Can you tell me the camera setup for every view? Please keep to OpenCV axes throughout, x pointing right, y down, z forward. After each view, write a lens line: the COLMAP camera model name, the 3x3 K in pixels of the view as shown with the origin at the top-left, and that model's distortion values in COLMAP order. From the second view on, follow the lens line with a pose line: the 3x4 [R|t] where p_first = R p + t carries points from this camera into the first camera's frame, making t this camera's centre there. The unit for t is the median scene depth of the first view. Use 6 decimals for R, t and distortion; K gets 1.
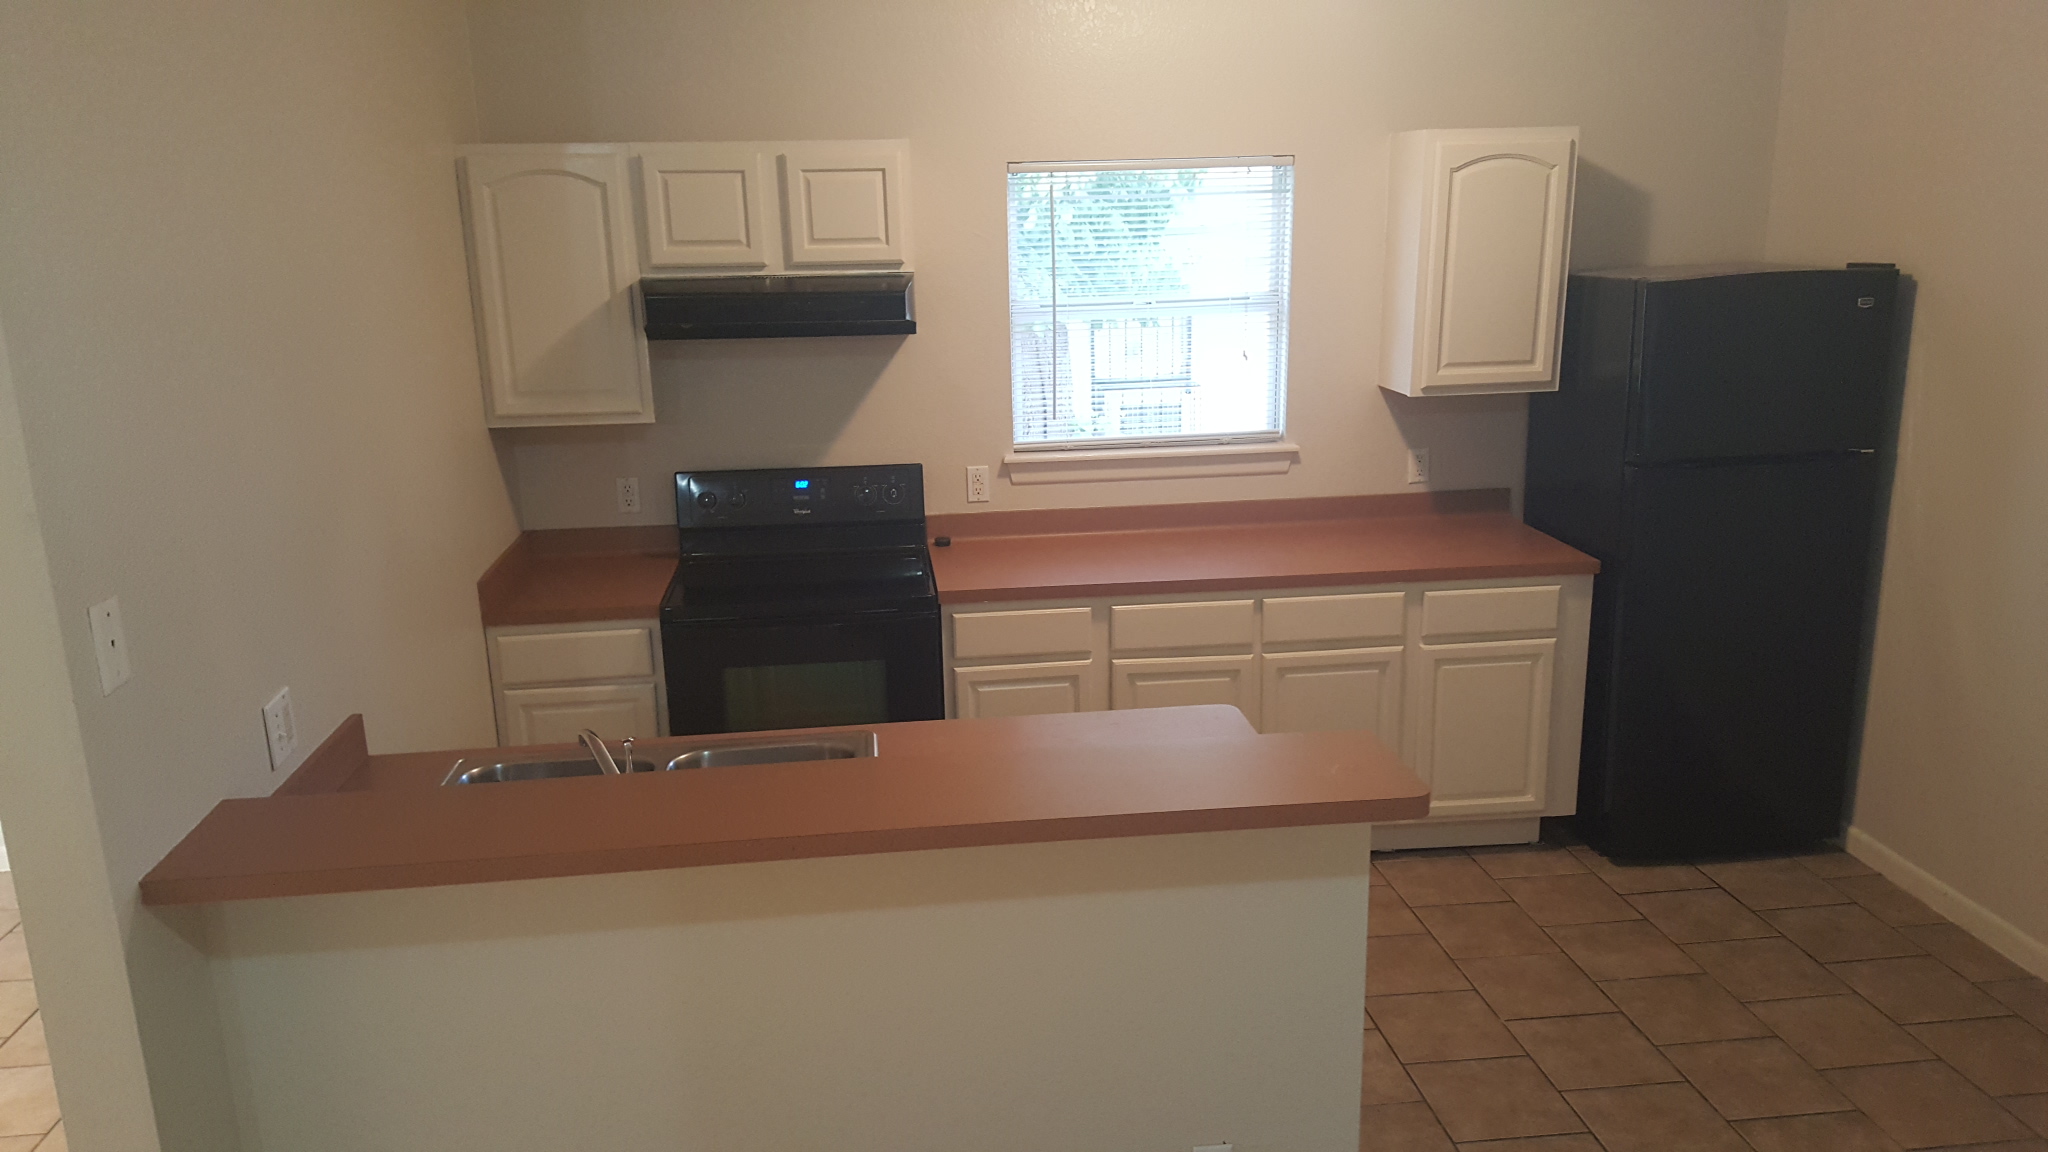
lens RADIAL K [[1470.9, 0, 1024.0], [0, 1470.9, 576.0], [0, 0, 1]] dist [0.103428, -0.226676]
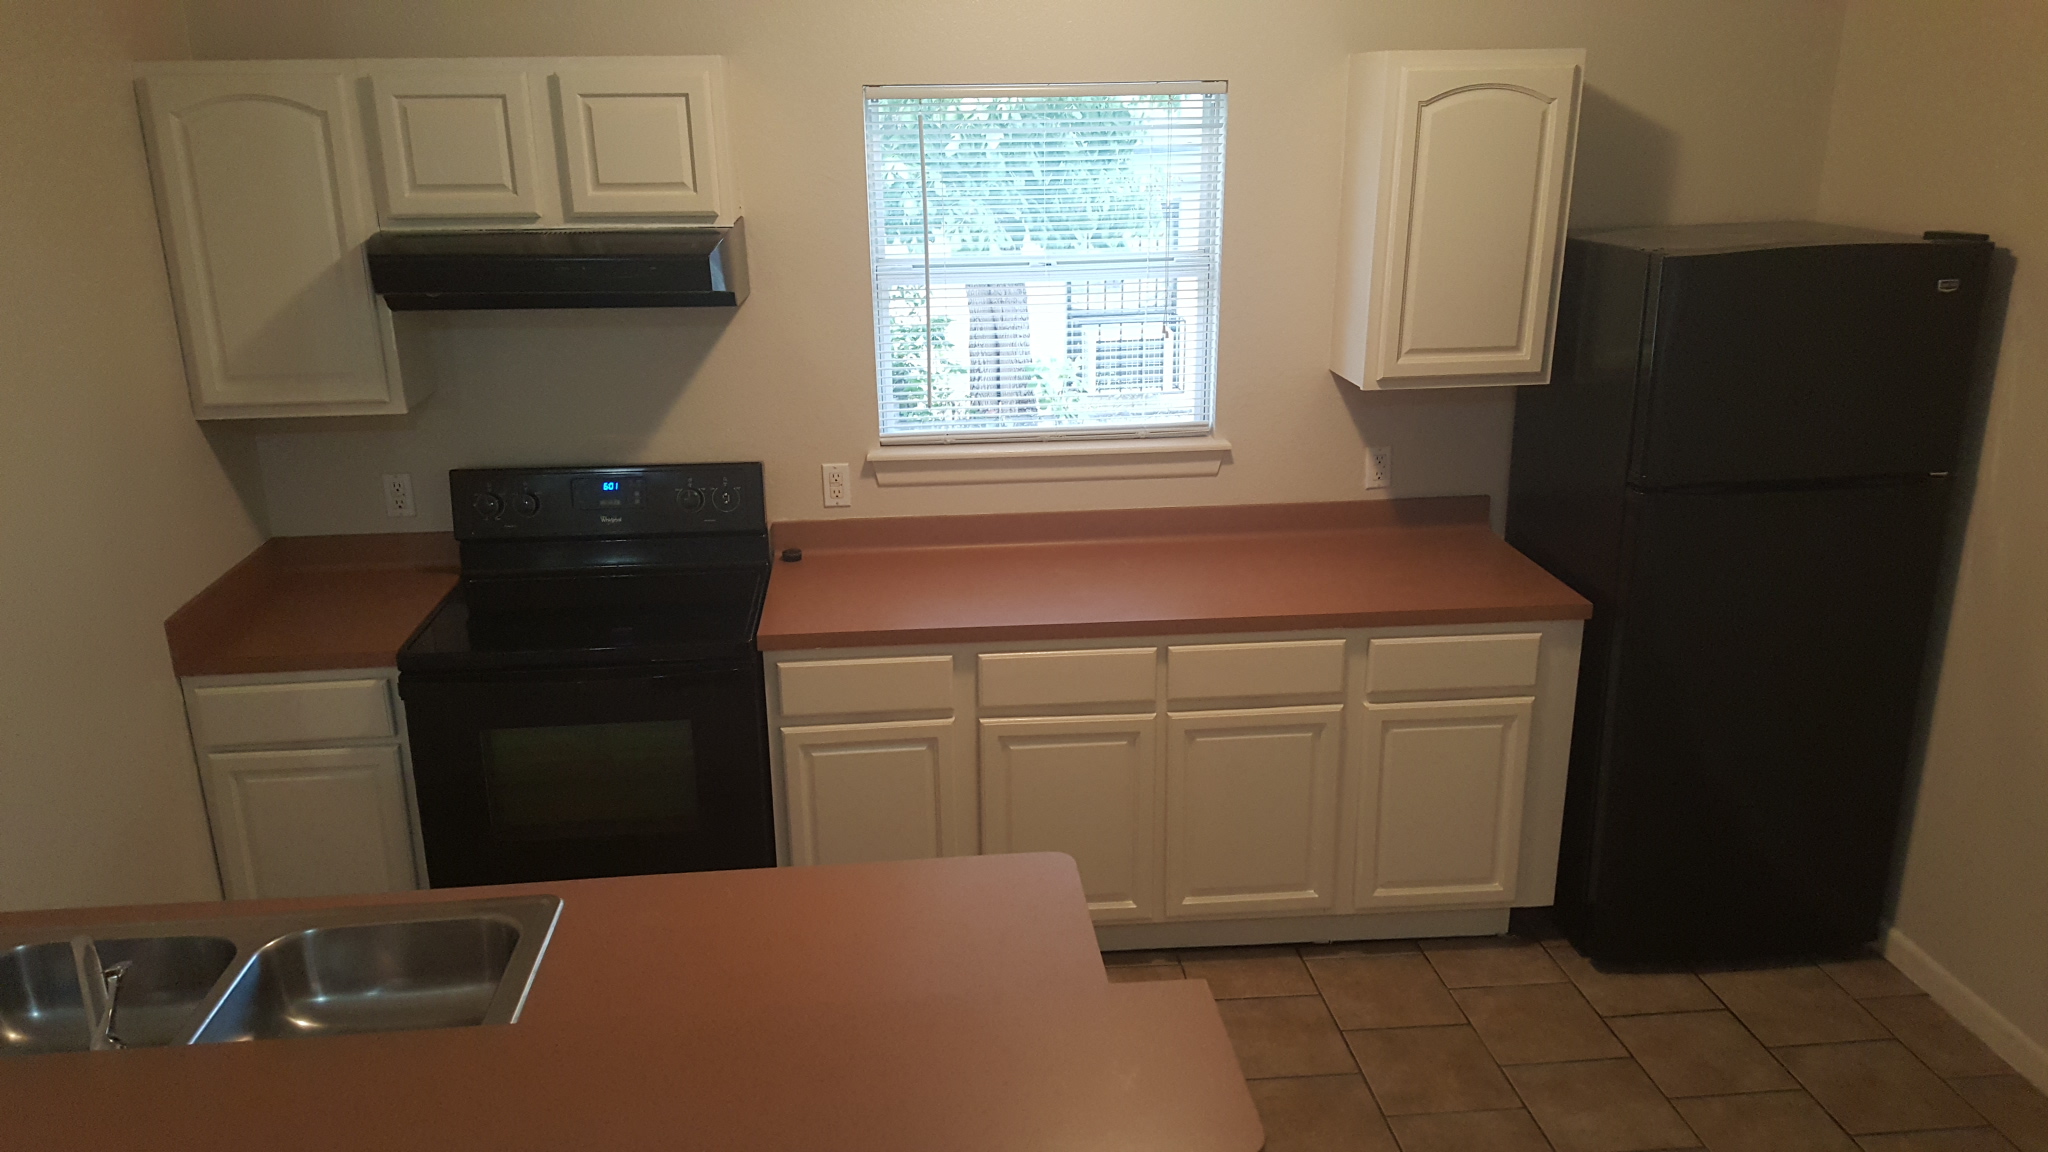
lens RADIAL K [[1470.3, 0, 1024.0], [0, 1470.3, 576.0], [0, 0, 1]] dist [0.088007, -0.159733]
pose [[0.999821, 0.014610, -0.012005, 0.091429], [-0.013874, 0.998147, 0.059238, -0.067911], [0.012849, -0.059061, 0.998172, 0.200376]]
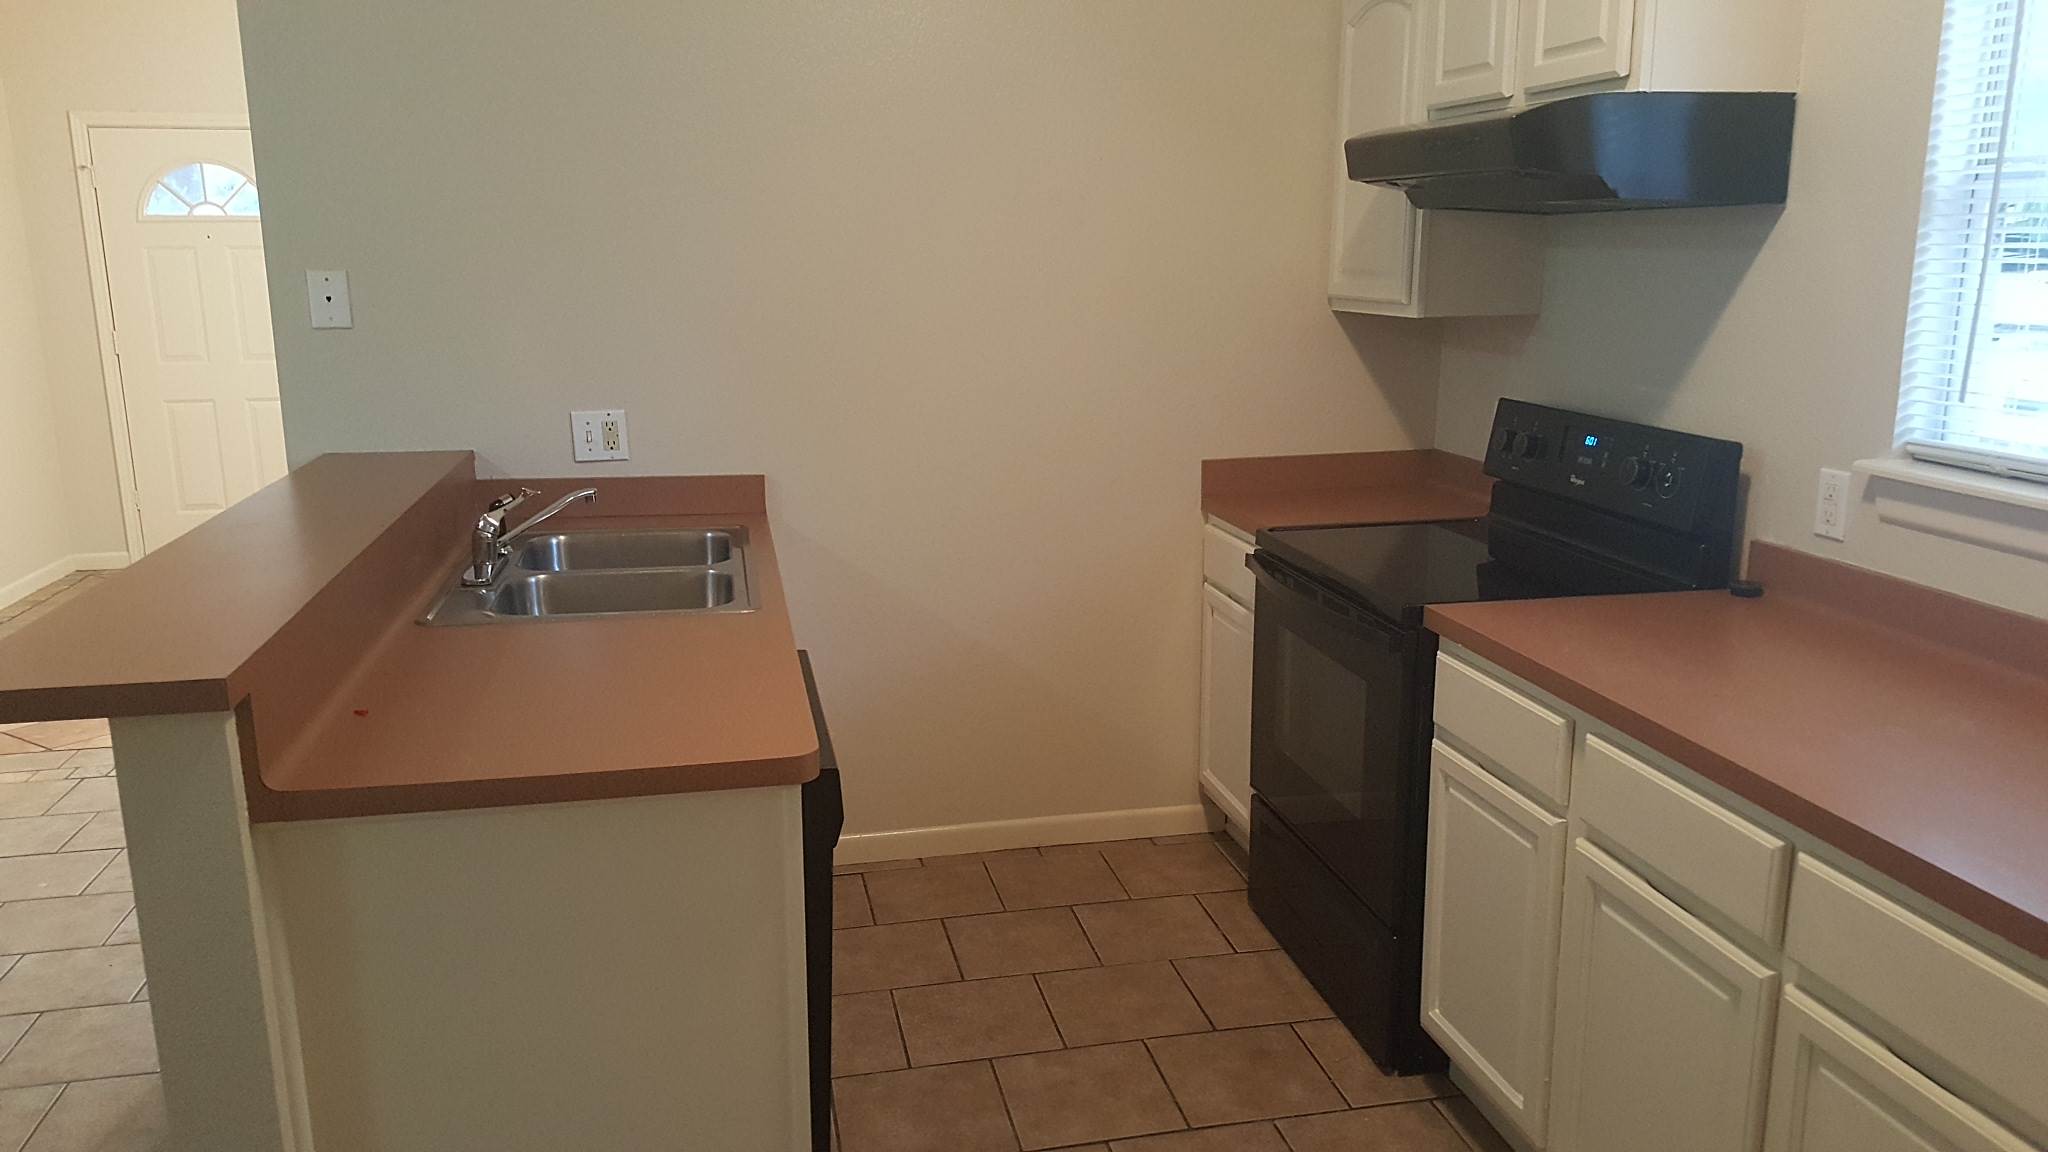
lens RADIAL K [[1470.3, 0, 1024.0], [0, 1470.3, 576.0], [0, 0, 1]] dist [0.088007, -0.159733]
pose [[0.102176, 0.240798, -0.965182, 0.502167], [-0.238032, 0.947992, 0.211311, -0.089555], [0.965868, 0.208154, 0.154179, 0.701517]]
